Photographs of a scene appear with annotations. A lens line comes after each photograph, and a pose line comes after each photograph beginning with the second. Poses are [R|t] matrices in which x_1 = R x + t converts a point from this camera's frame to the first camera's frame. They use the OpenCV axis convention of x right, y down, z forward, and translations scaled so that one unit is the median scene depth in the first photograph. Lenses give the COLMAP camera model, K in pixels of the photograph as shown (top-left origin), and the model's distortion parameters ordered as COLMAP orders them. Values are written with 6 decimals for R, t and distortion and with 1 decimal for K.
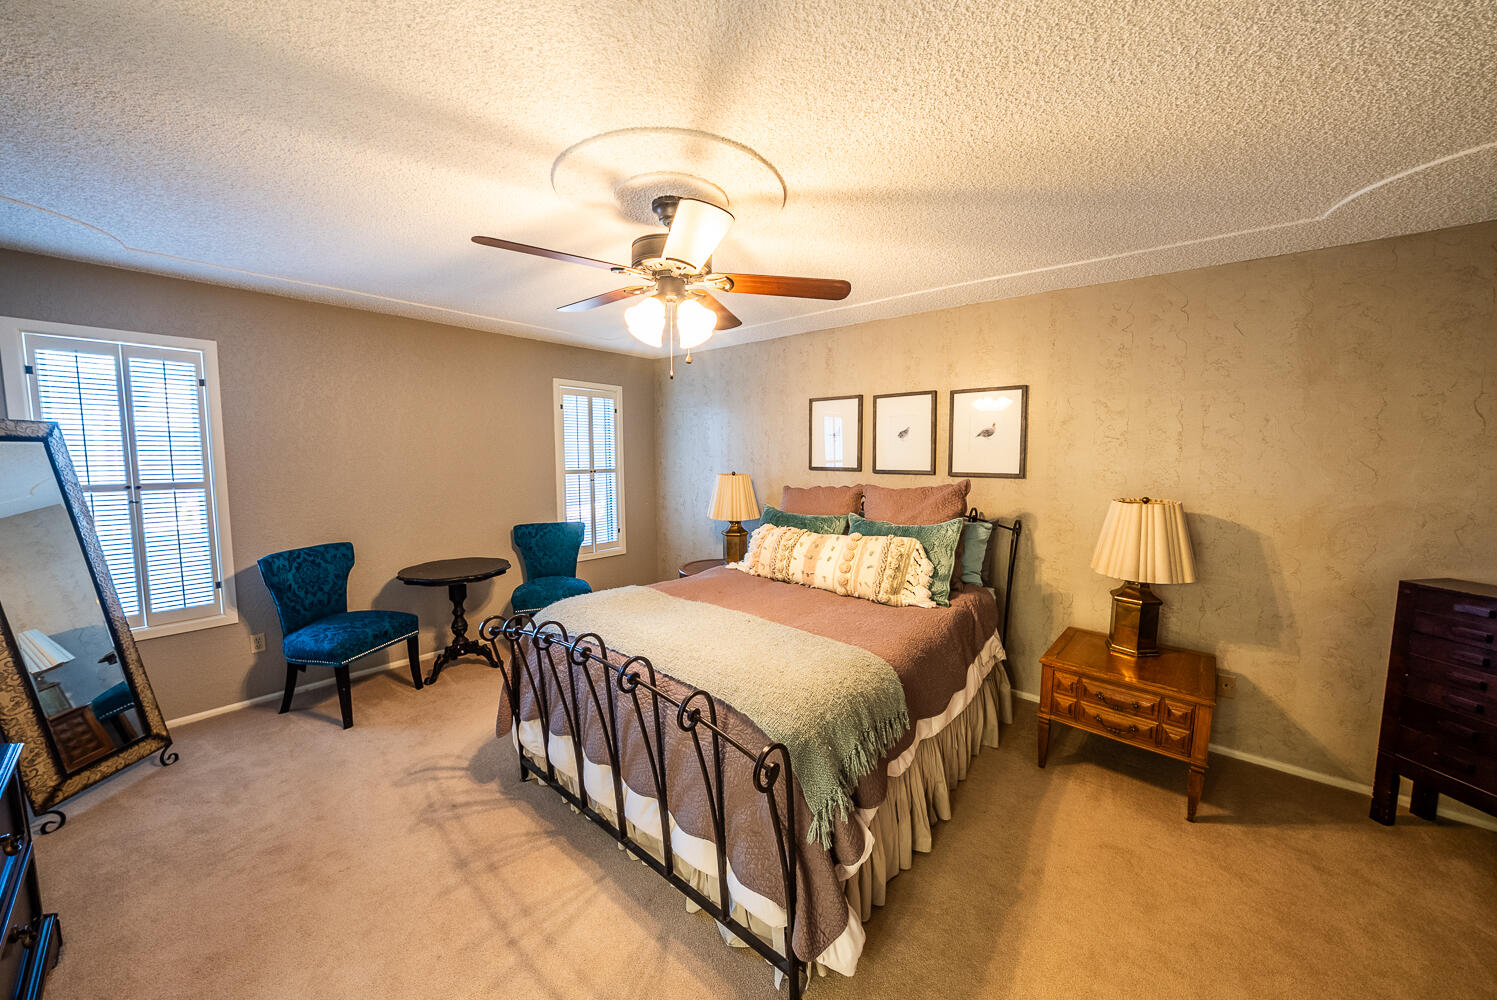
lens RADIAL K [[520.0, 0, 745.3], [0, 520.0, 499.4], [0, 0, 1]] dist [-0.022205, 0.003296]
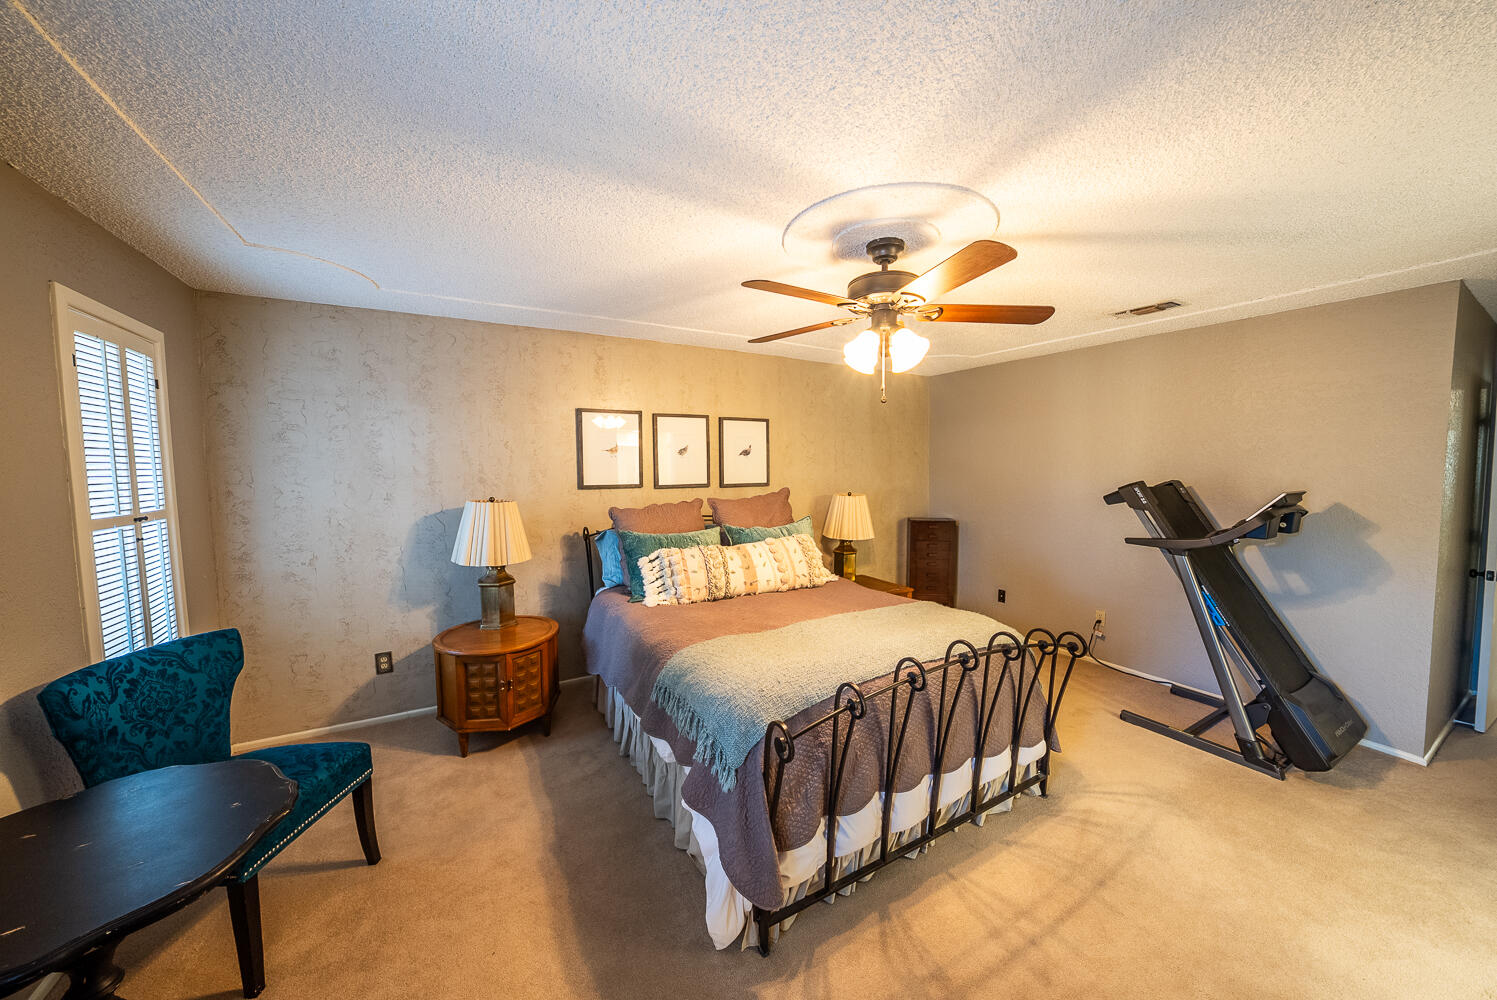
lens RADIAL K [[520.0, 0, 752.4], [0, 520.0, 500.0], [0, 0, 1]] dist [-0.022205, 0.003296]
pose [[0.328685, -0.067624, 0.942015, -0.832004], [0.089743, 0.995156, 0.040126, -0.065242], [-0.940166, 0.071351, 0.333162, 0.600326]]
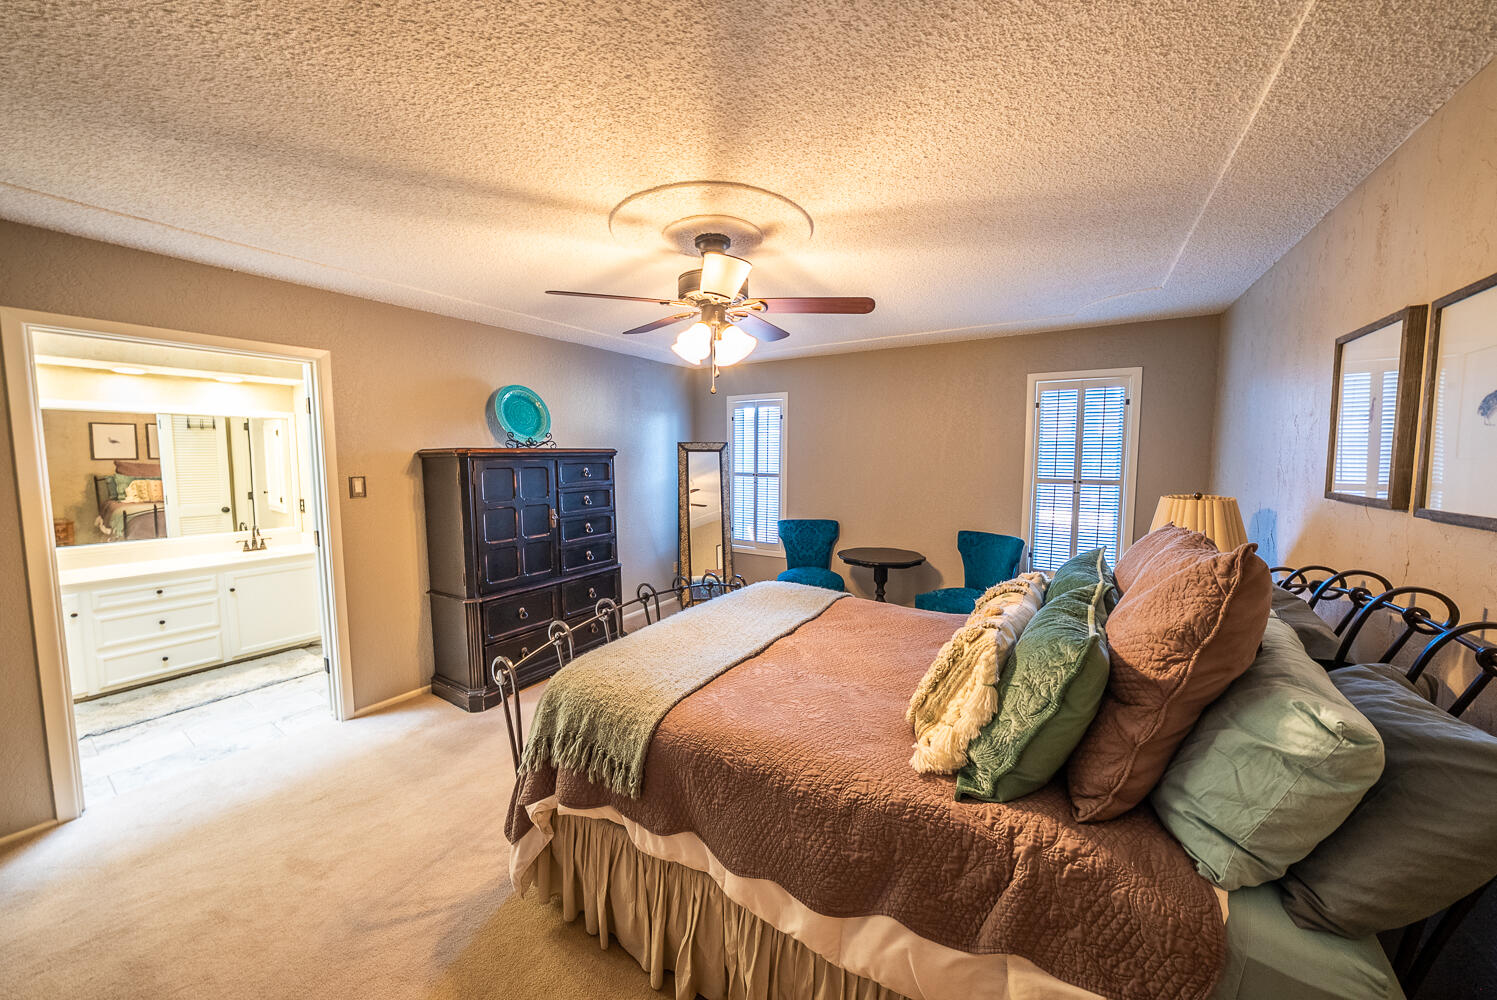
lens RADIAL K [[520.0, 0, 751.3], [0, 520.0, 497.3], [0, 0, 1]] dist [-0.022205, 0.003296]
pose [[0.154311, 0.078431, -0.984904, 0.656935], [-0.085595, 0.994158, 0.065758, -0.061532], [0.984308, 0.074156, 0.160122, 0.606238]]
